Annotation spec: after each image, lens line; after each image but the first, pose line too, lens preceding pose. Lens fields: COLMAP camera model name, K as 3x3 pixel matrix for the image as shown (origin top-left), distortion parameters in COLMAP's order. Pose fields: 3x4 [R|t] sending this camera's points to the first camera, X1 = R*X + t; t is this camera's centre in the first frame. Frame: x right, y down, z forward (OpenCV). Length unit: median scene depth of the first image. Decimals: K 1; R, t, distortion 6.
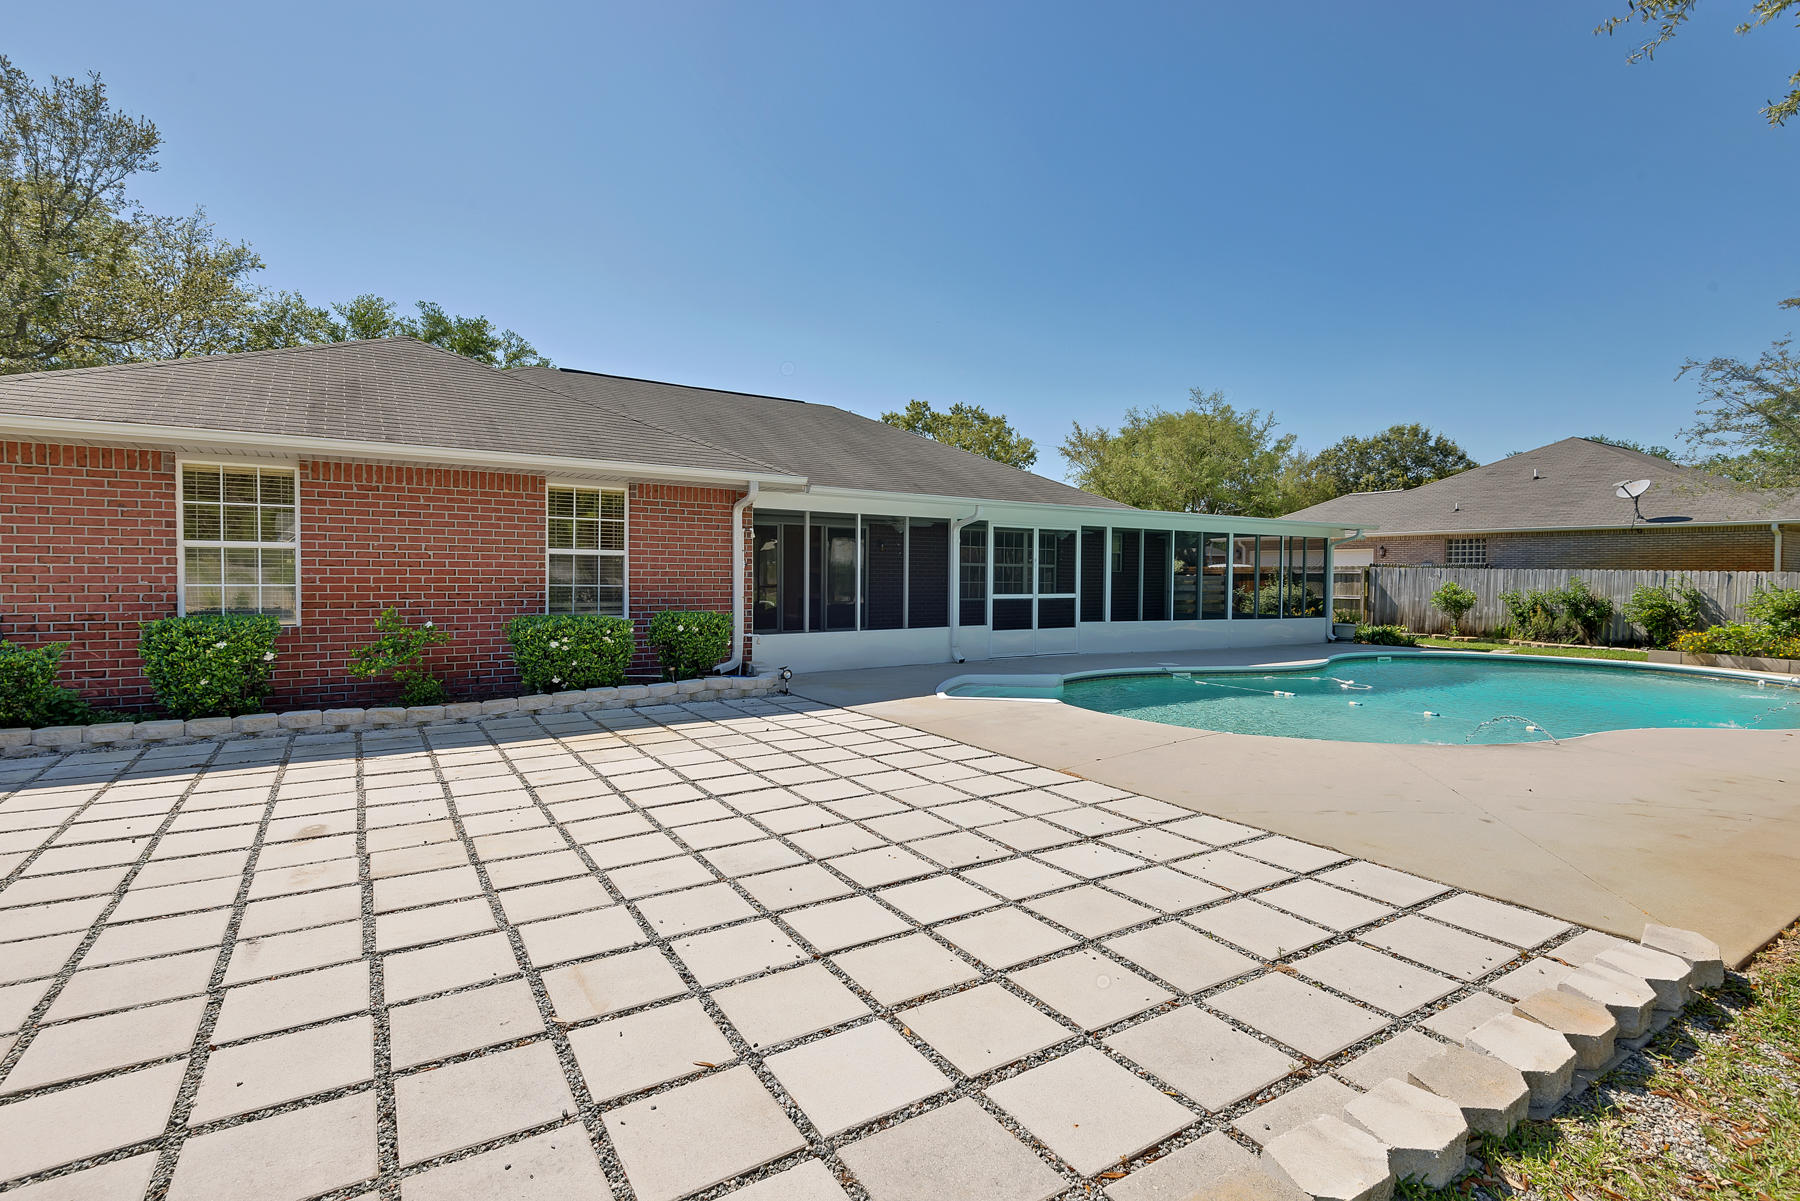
lens RADIAL K [[833.8, 0, 898.4], [0, 833.8, 606.1], [0, 0, 1]] dist [-0.003437, -0.000307]
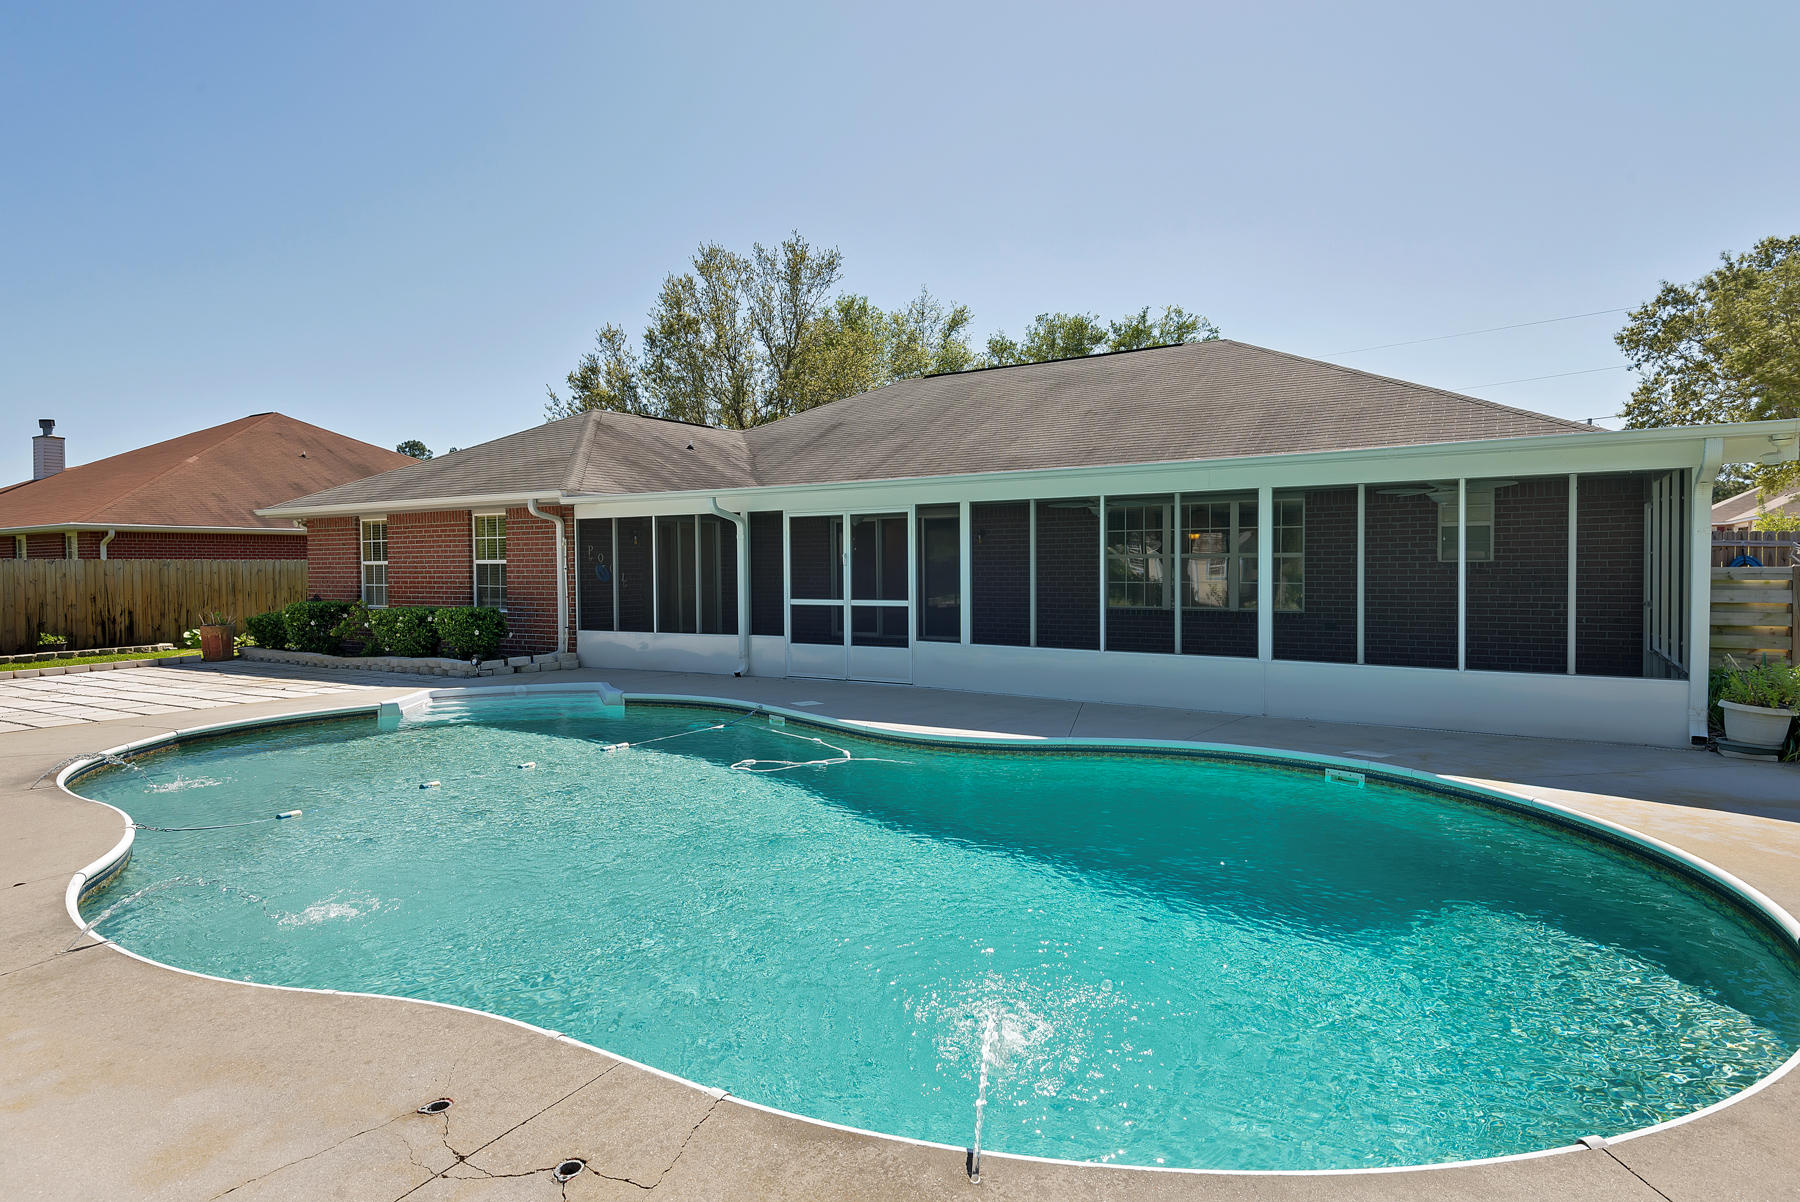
lens RADIAL K [[955.2, 0, 899.6], [0, 955.2, 588.1], [0, 0, 1]] dist [0.004690, 0.000373]
pose [[0.456895, 0.006717, -0.889495, 0.984612], [-0.024680, 0.999682, -0.005128, -0.022215], [0.889178, 0.024295, 0.456916, 0.650654]]
